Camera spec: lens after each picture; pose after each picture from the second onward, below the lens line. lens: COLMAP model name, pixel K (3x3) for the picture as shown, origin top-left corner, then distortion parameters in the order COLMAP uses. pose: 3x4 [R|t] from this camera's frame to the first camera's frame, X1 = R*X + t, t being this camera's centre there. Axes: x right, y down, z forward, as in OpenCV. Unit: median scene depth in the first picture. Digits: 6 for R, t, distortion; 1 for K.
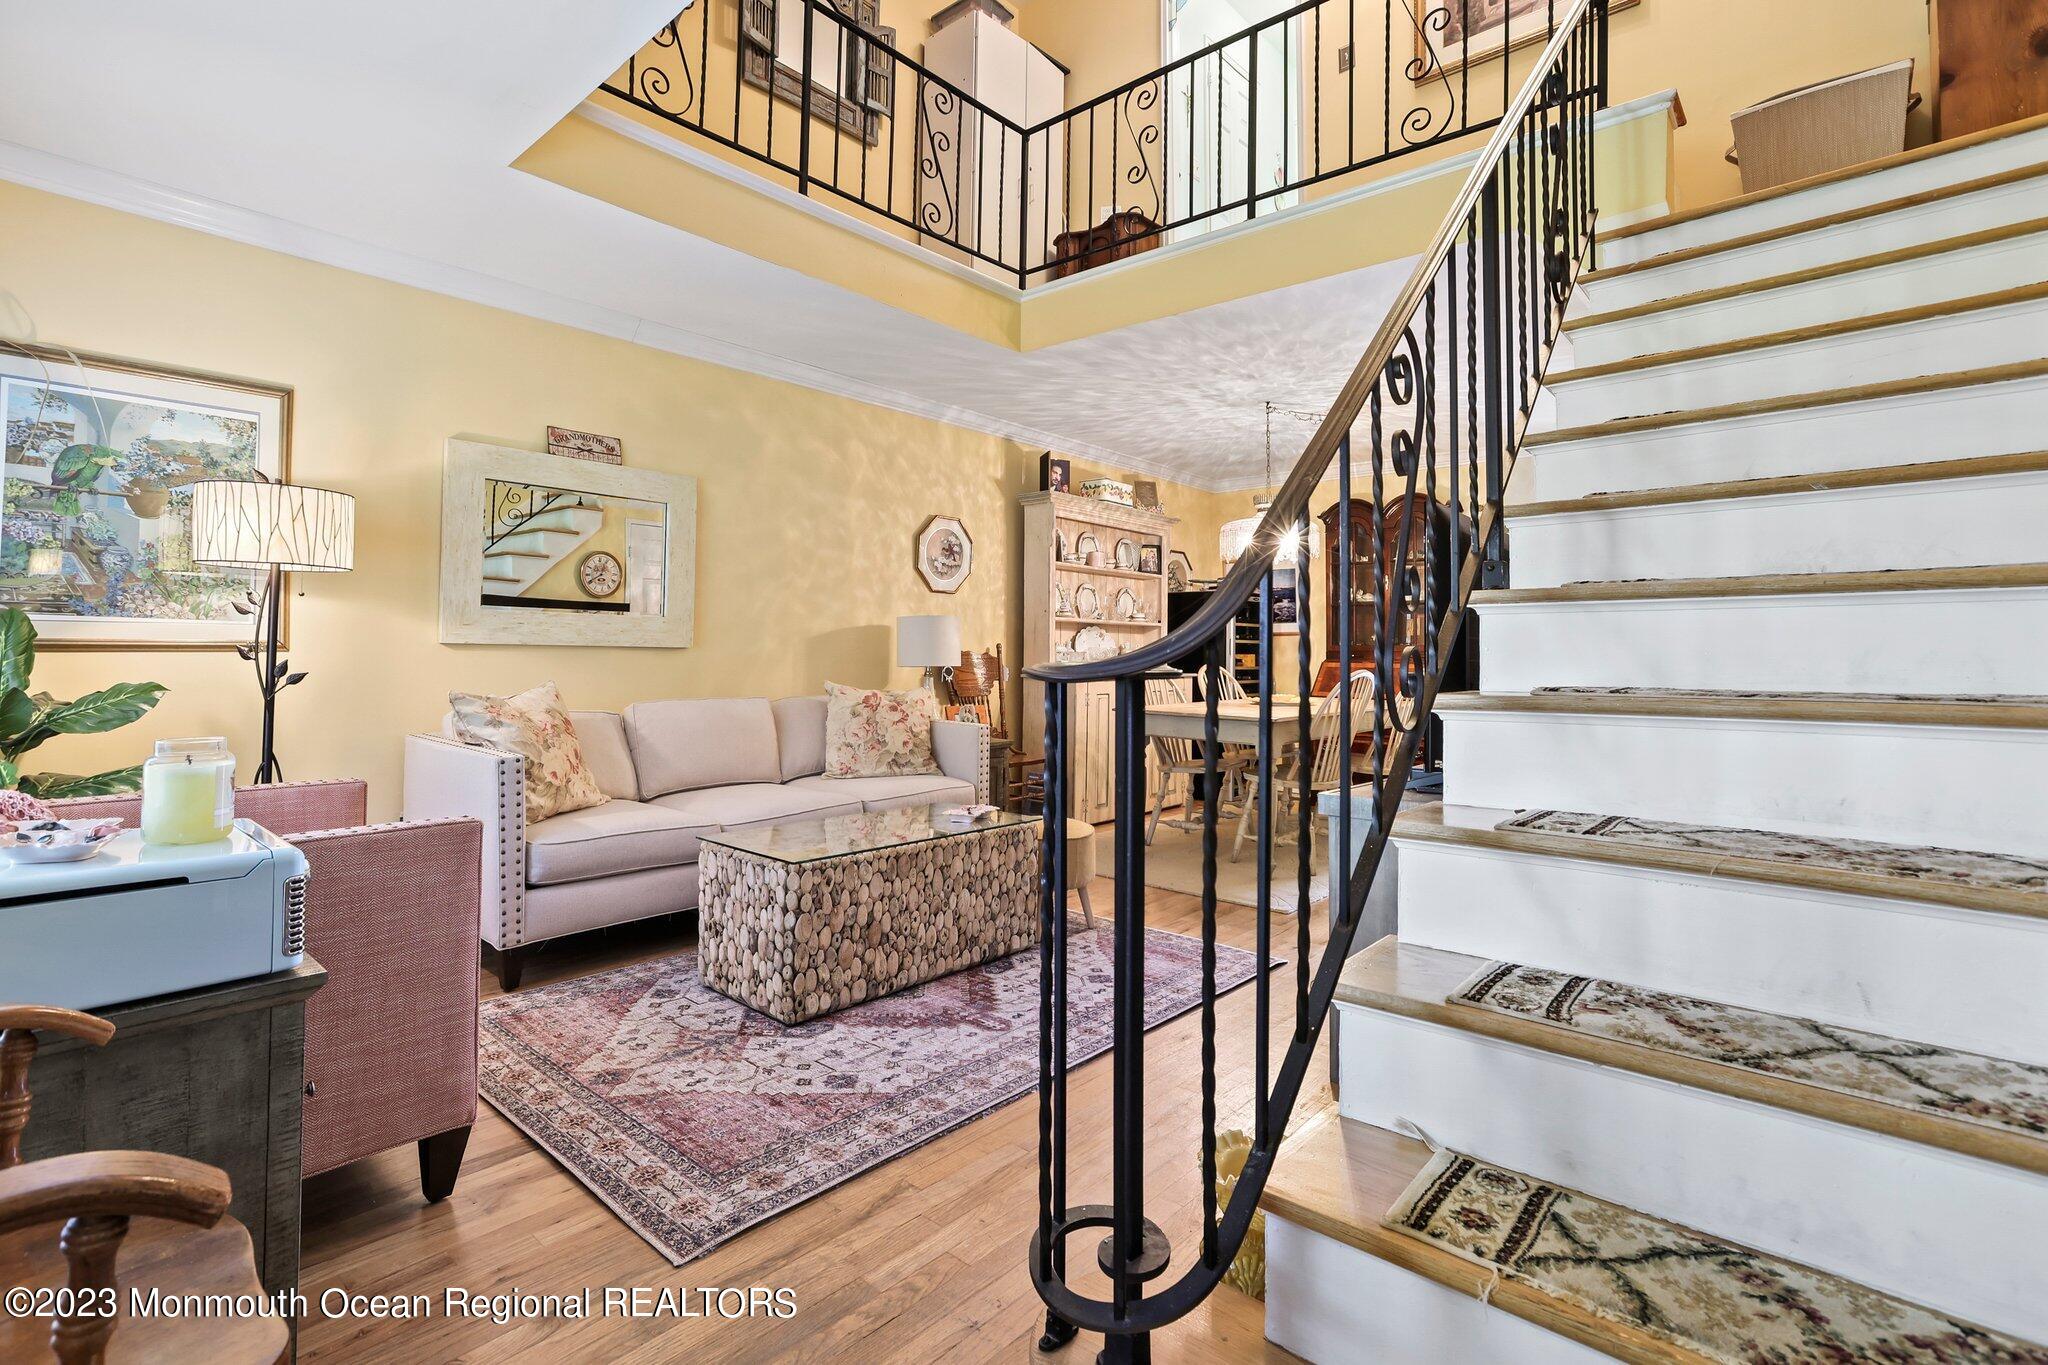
lens RADIAL K [[952.7, 0, 1027.6], [0, 952.7, 629.8], [0, 0, 1]] dist [-0.030964, 0.019546]
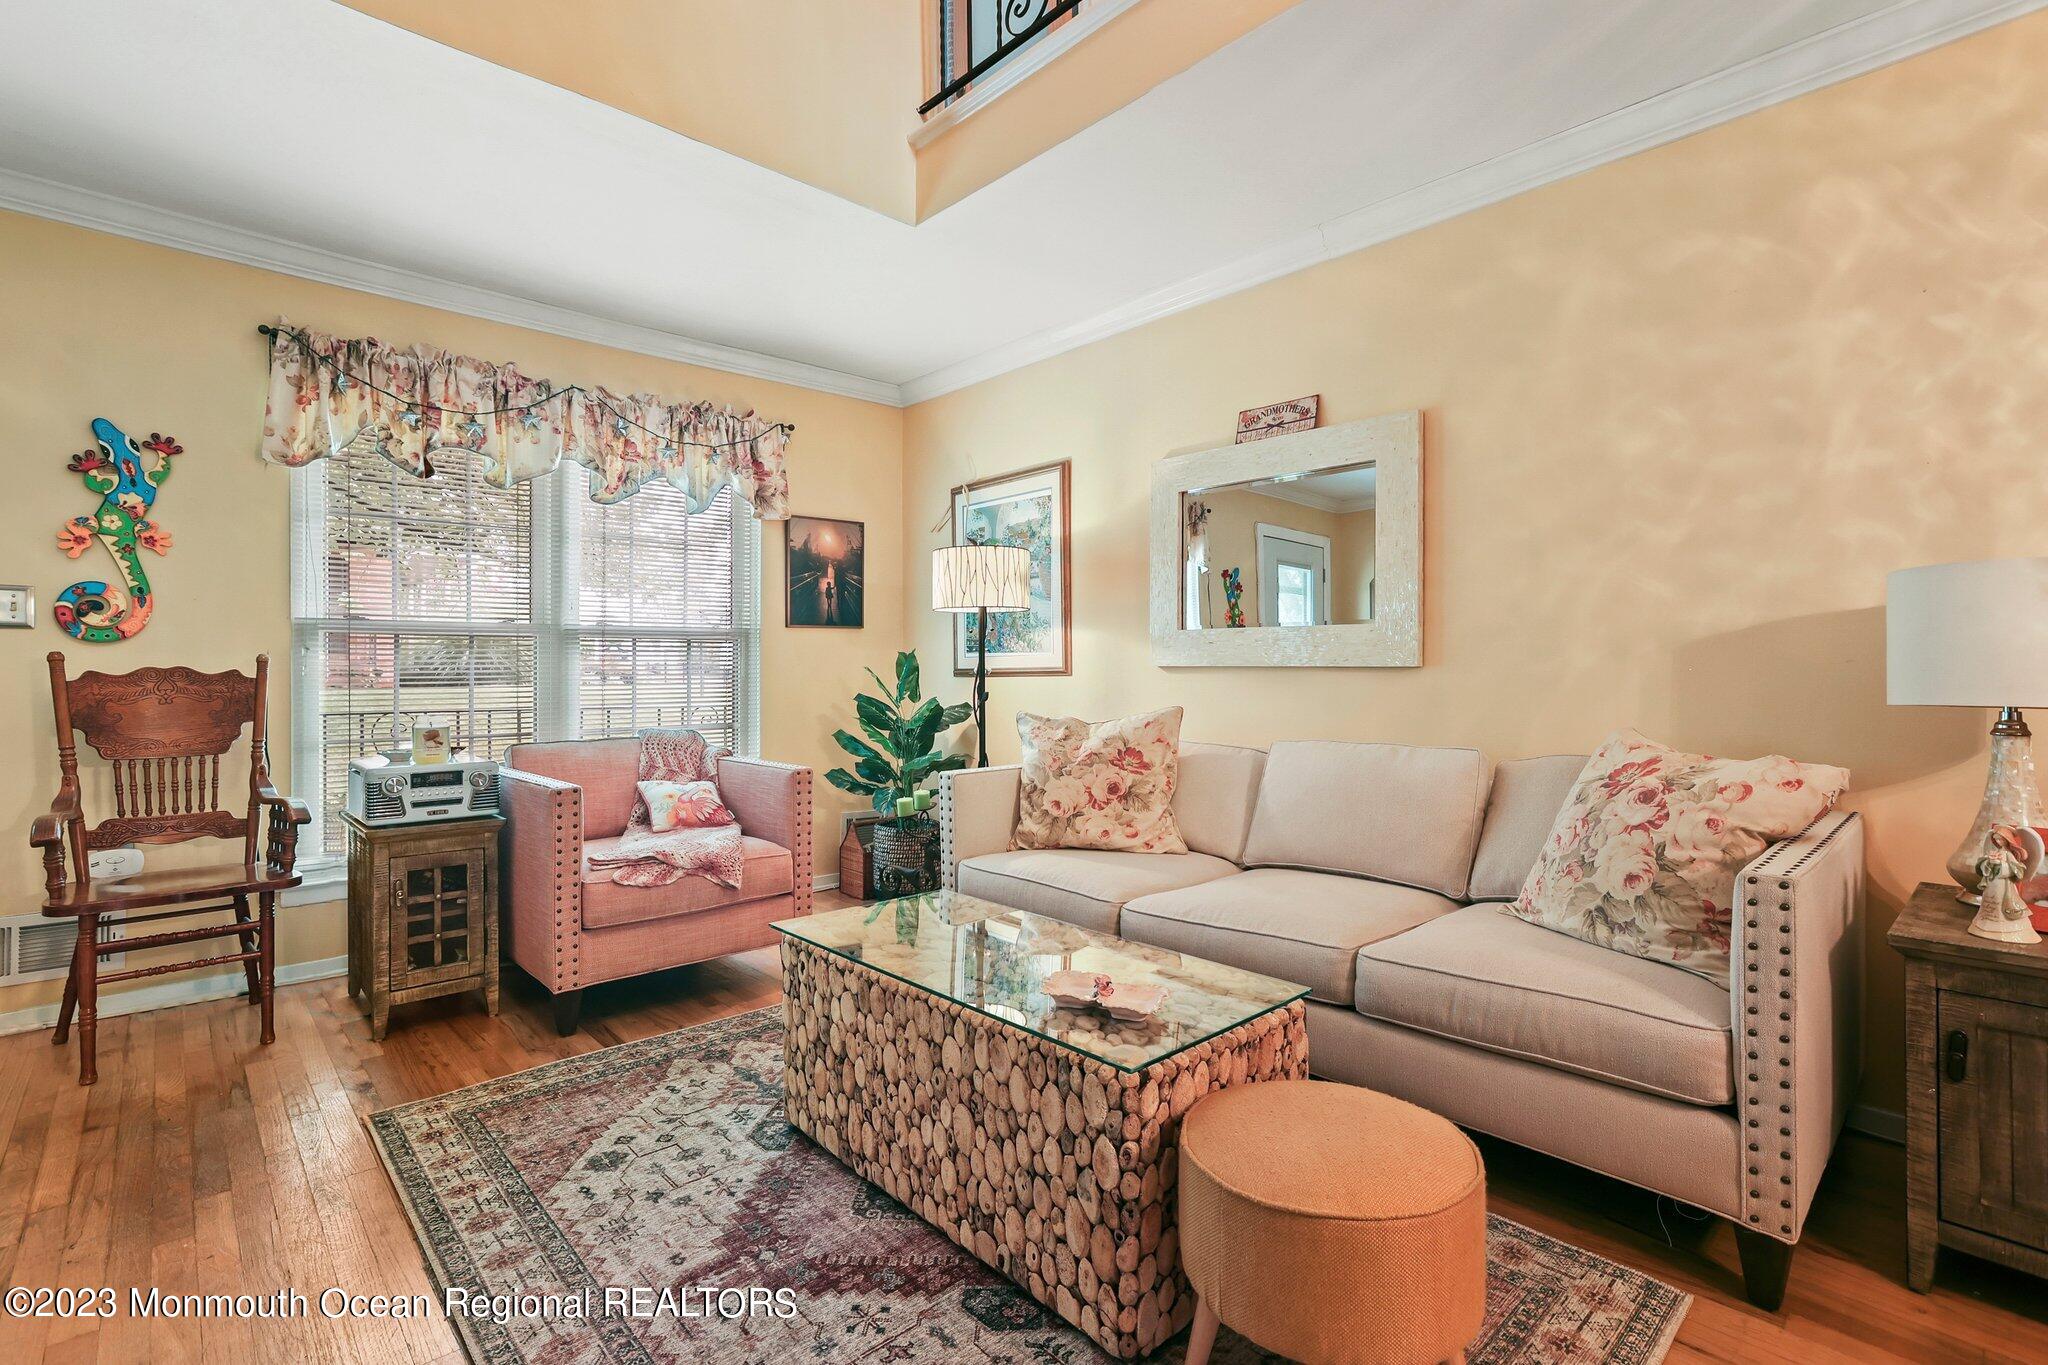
lens RADIAL K [[951.0, 0, 1008.3], [0, 951.0, 678.0], [0, 0, 1]] dist [-0.030798, 0.019742]
pose [[-0.107723, -0.005398, -0.994166, 0.494439], [0.022521, 0.999715, -0.007868, 0.038296], [0.993926, -0.023237, -0.107571, 1.162572]]
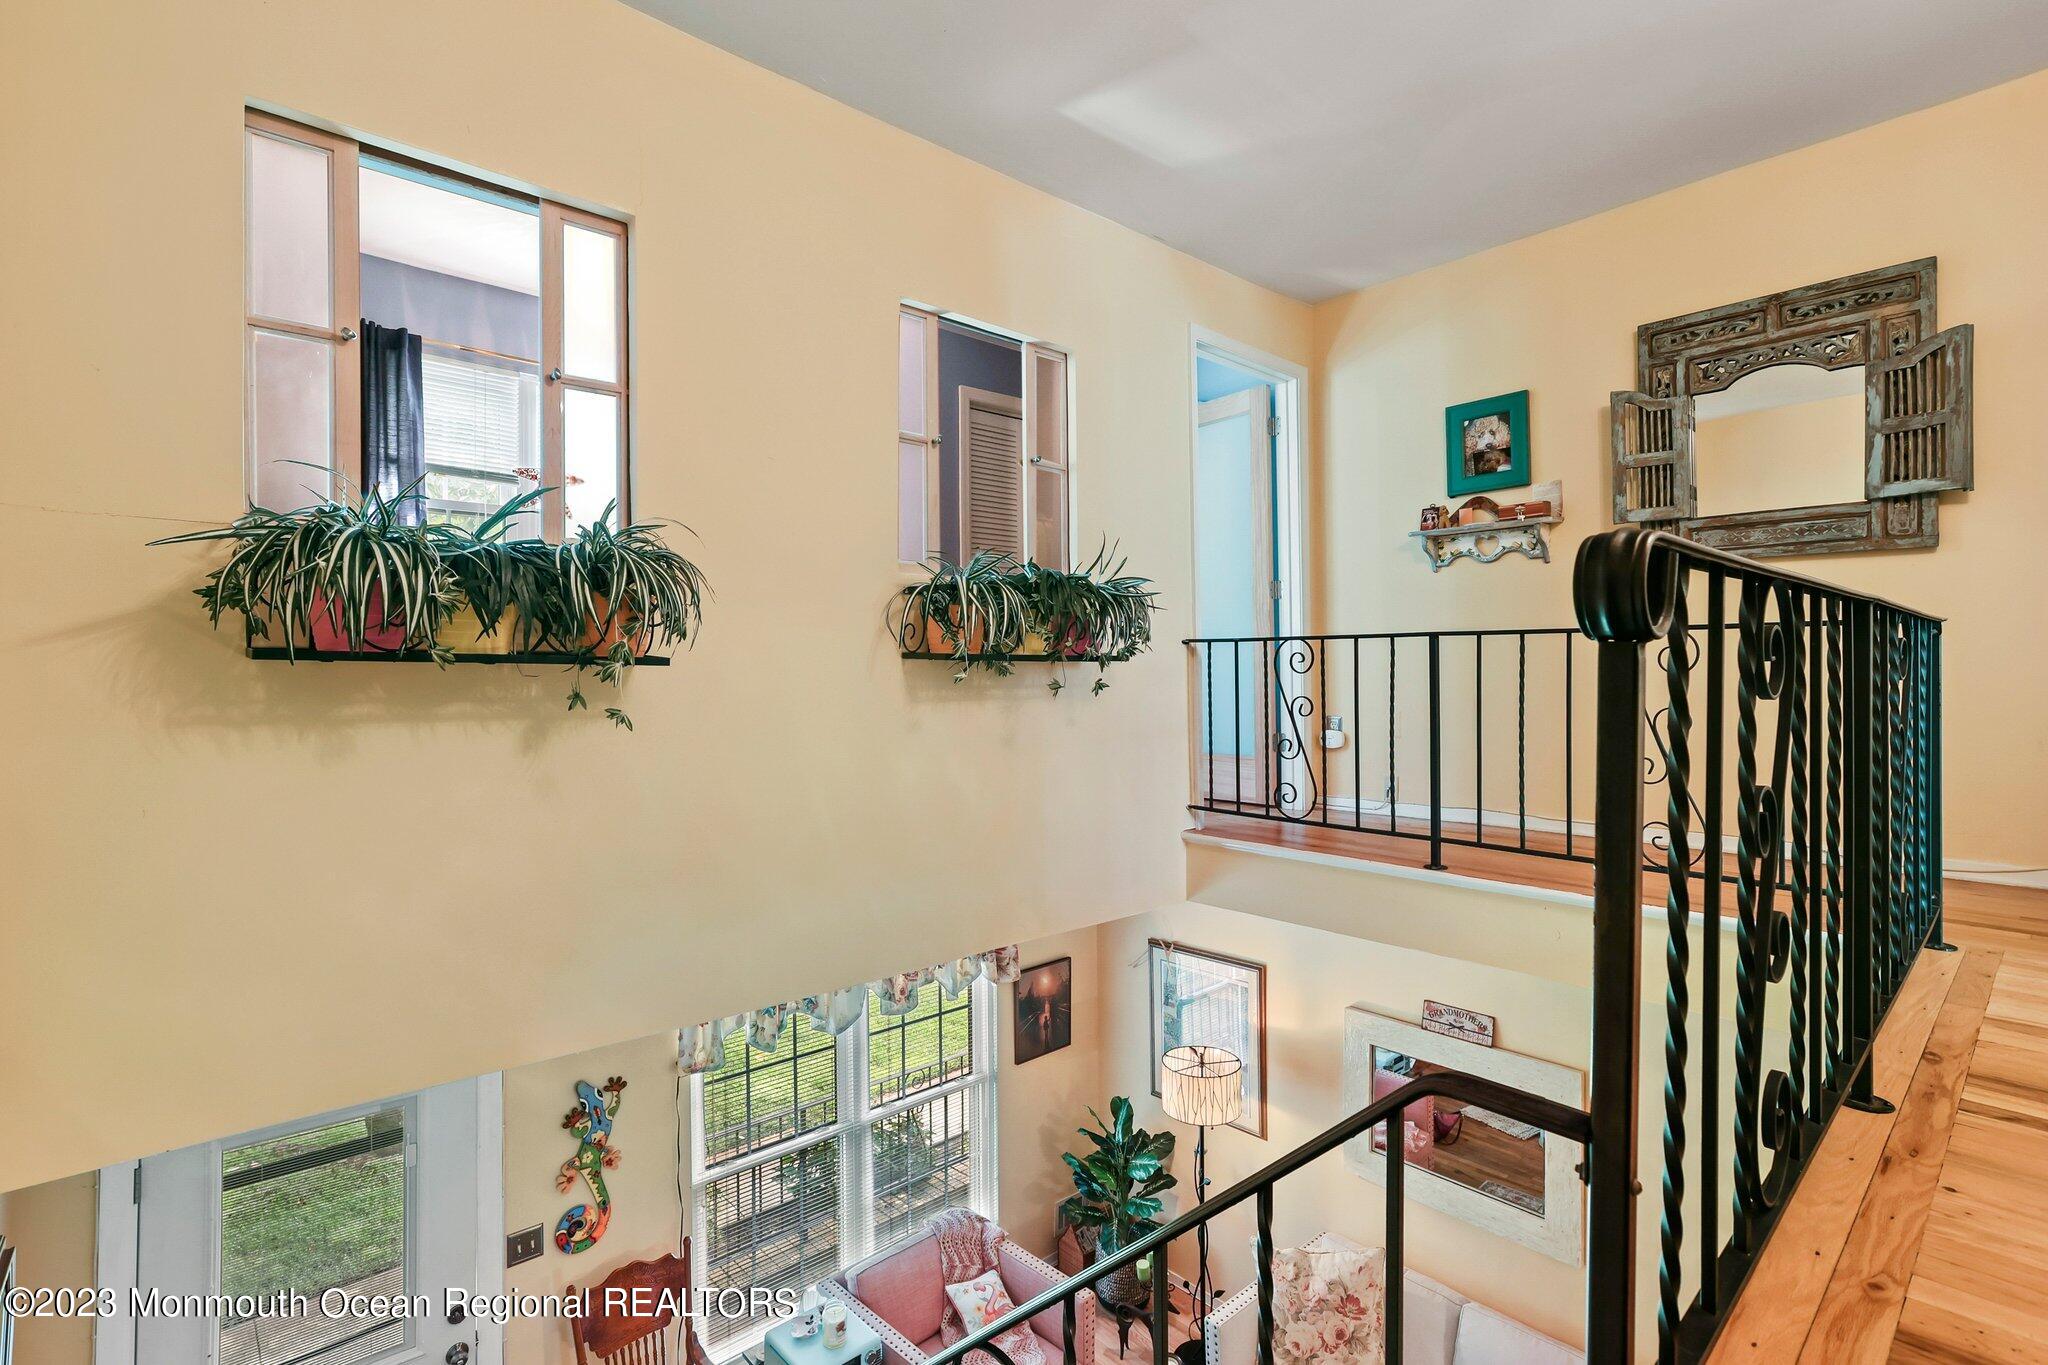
lens RADIAL K [[986.3, 0, 1024.0], [0, 986.3, 682.5], [0, 0, 1]] dist [-0.001404, -0.000257]
pose [[-0.111312, -0.002457, -0.993782, 0.901660], [0.026735, 0.999628, -0.005466, -0.781518], [0.993426, -0.027177, -0.111205, 0.895550]]
